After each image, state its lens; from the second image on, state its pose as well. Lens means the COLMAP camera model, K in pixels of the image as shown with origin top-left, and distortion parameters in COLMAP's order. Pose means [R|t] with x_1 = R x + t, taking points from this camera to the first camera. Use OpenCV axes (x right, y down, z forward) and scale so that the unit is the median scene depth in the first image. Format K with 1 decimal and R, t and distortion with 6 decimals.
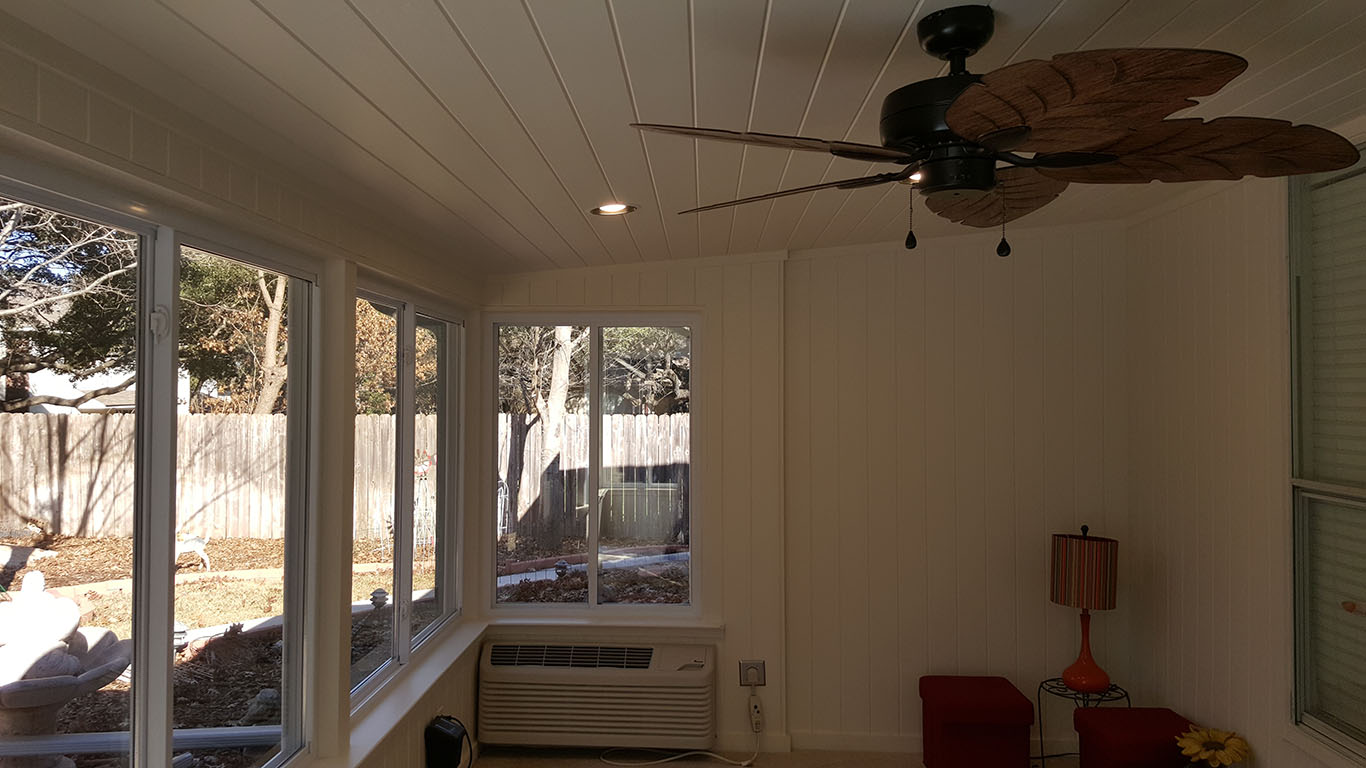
lens RADIAL K [[1018.6, 0, 652.0], [0, 1018.6, 358.2], [0, 0, 1]] dist [0.111250, -0.166472]
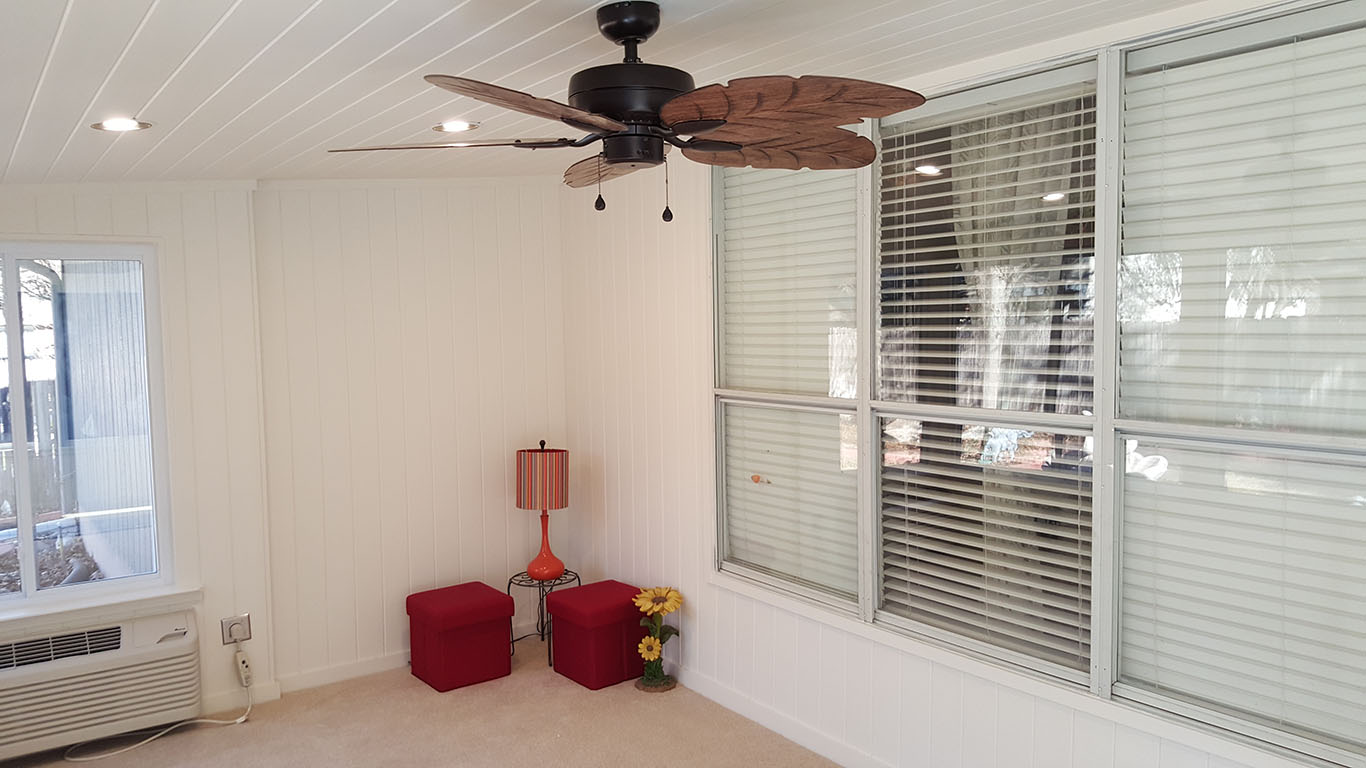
lens RADIAL K [[1022.2, 0, 655.0], [0, 1022.2, 388.2], [0, 0, 1]] dist [0.142420, -0.219410]
pose [[0.783490, -0.063591, 0.618143, -0.189471], [0.002447, 0.995058, 0.099265, -0.010819], [-0.621400, -0.076260, 0.779773, 0.025201]]
